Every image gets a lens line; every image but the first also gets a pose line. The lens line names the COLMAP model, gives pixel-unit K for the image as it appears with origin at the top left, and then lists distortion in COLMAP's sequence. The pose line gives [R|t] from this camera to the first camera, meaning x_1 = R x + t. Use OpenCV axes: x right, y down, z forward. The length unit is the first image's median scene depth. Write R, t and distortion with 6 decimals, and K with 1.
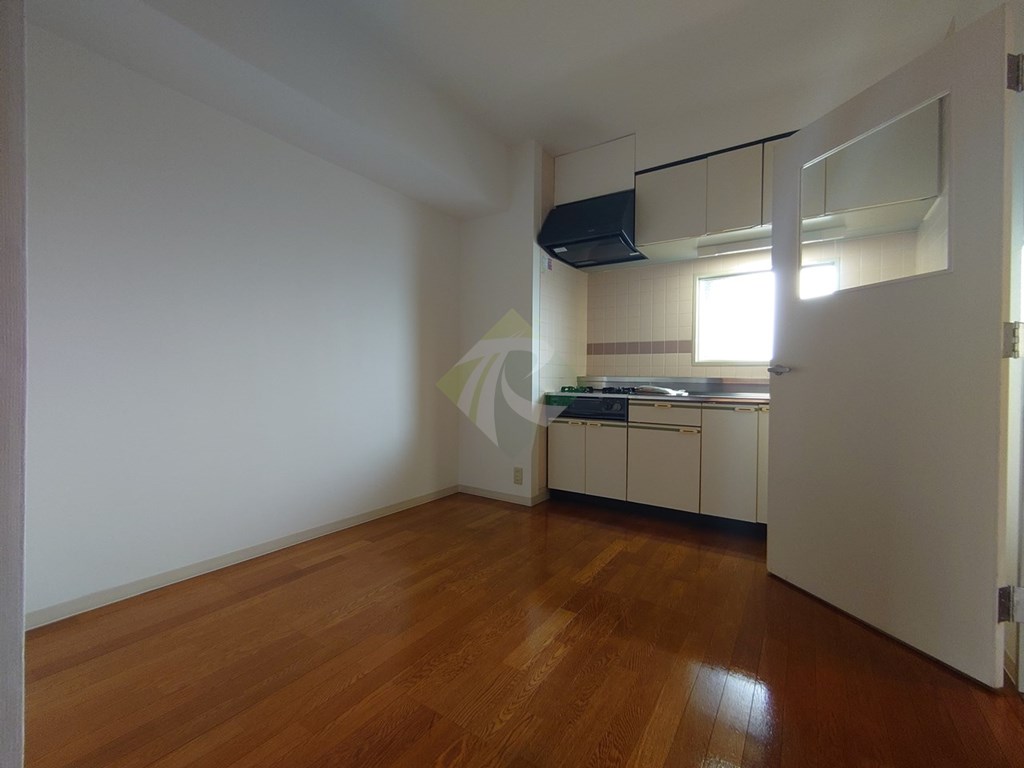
lens RADIAL K [[441.4, 0, 513.4], [0, 441.4, 382.1], [0, 0, 1]] dist [0.004621, -0.002797]
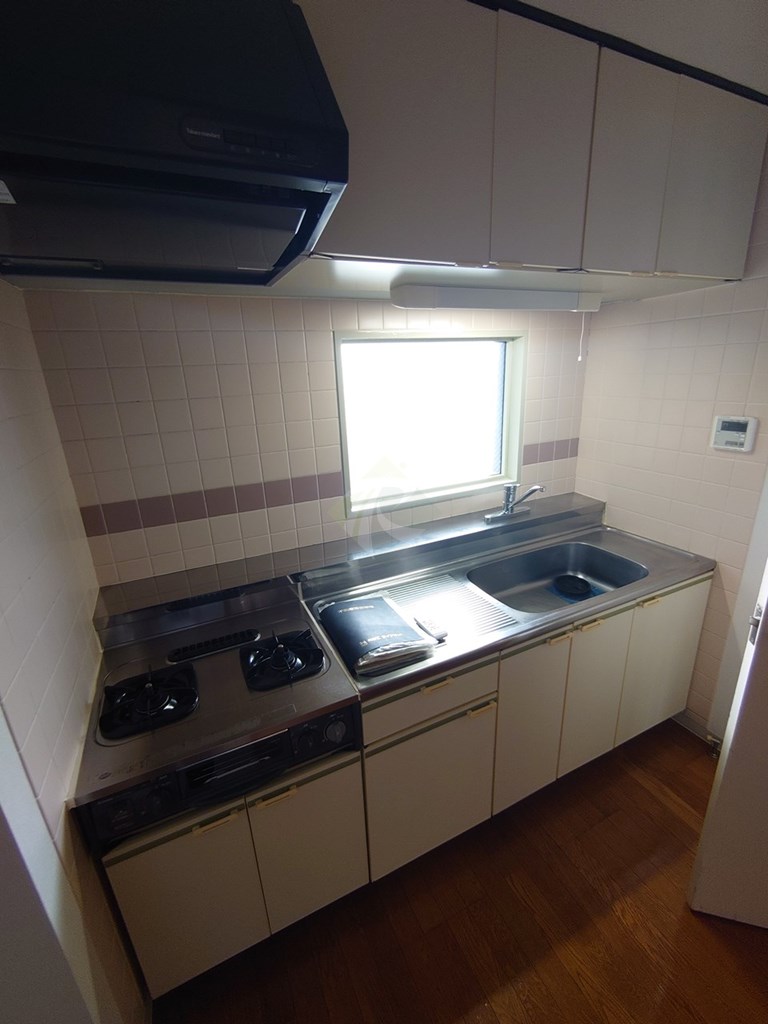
lens RADIAL K [[441.4, 0, 386.7], [0, 441.4, 511.9], [0, 0, 1]] dist [0.004621, -0.002797]
pose [[0.509600, -0.297816, 0.807226, 0.007225], [0.052729, 0.947232, 0.316181, -0.211577], [-0.858795, -0.118562, 0.498413, 0.709359]]
